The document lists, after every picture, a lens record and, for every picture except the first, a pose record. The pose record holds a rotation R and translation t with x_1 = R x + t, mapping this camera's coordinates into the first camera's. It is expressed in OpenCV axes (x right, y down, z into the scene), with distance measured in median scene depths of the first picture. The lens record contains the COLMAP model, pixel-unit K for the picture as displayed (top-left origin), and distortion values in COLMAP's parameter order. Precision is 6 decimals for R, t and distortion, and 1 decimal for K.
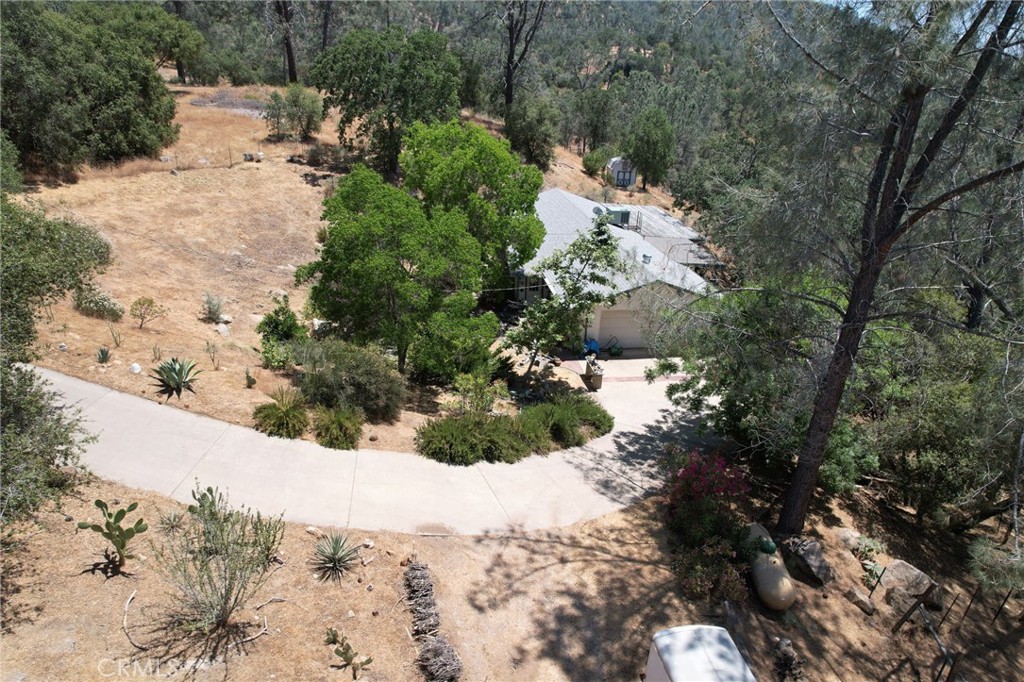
lens RADIAL K [[652.5, 0, 517.0], [0, 652.5, 344.6], [0, 0, 1]] dist [-0.064730, 0.054700]
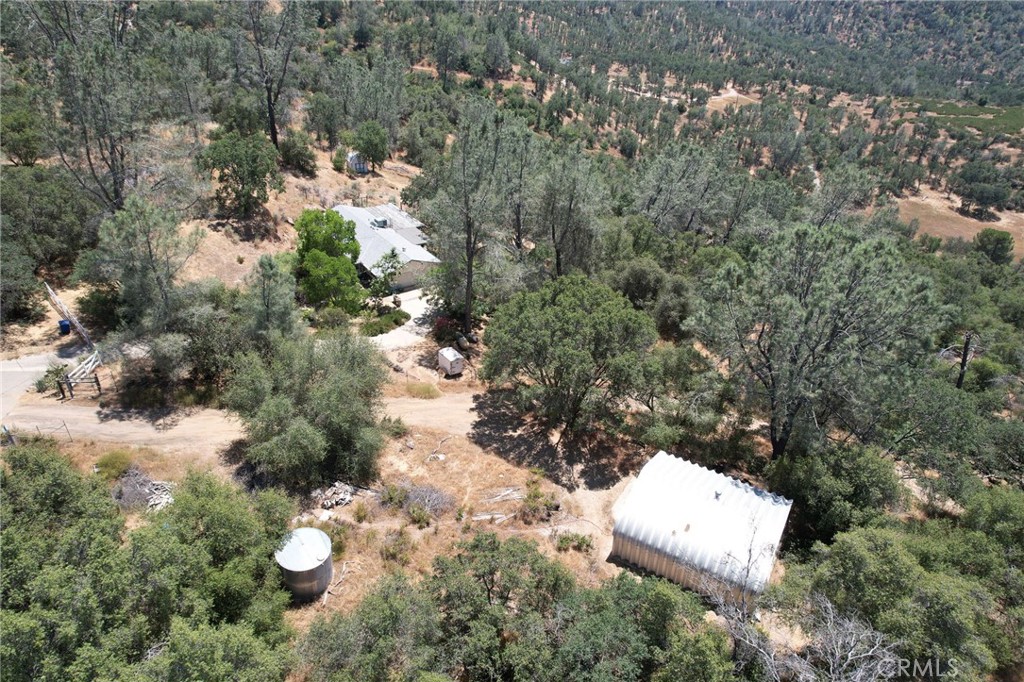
lens RADIAL K [[652.5, 0, 510.2], [0, 652.5, 340.8], [0, 0, 1]] dist [-0.064730, 0.054700]
pose [[0.901135, -0.233741, 0.365131, -0.480785], [0.179097, 0.967693, 0.177468, -0.186449], [-0.394816, -0.094529, 0.913884, -1.649365]]
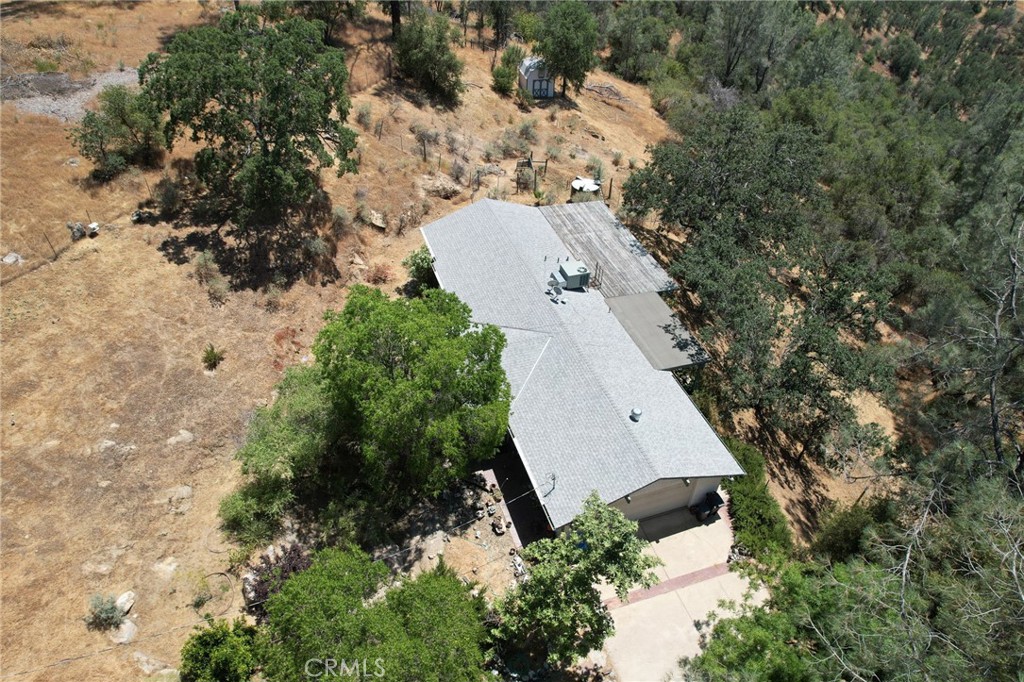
lens RADIAL K [[652.5, 0, 515.8], [0, 652.5, 340.0], [0, 0, 1]] dist [-0.064730, 0.054700]
pose [[0.983304, -0.123279, 0.133845, -0.060106], [0.078361, 0.950721, 0.299981, -0.556791], [-0.164231, -0.284485, 0.944509, 0.305054]]
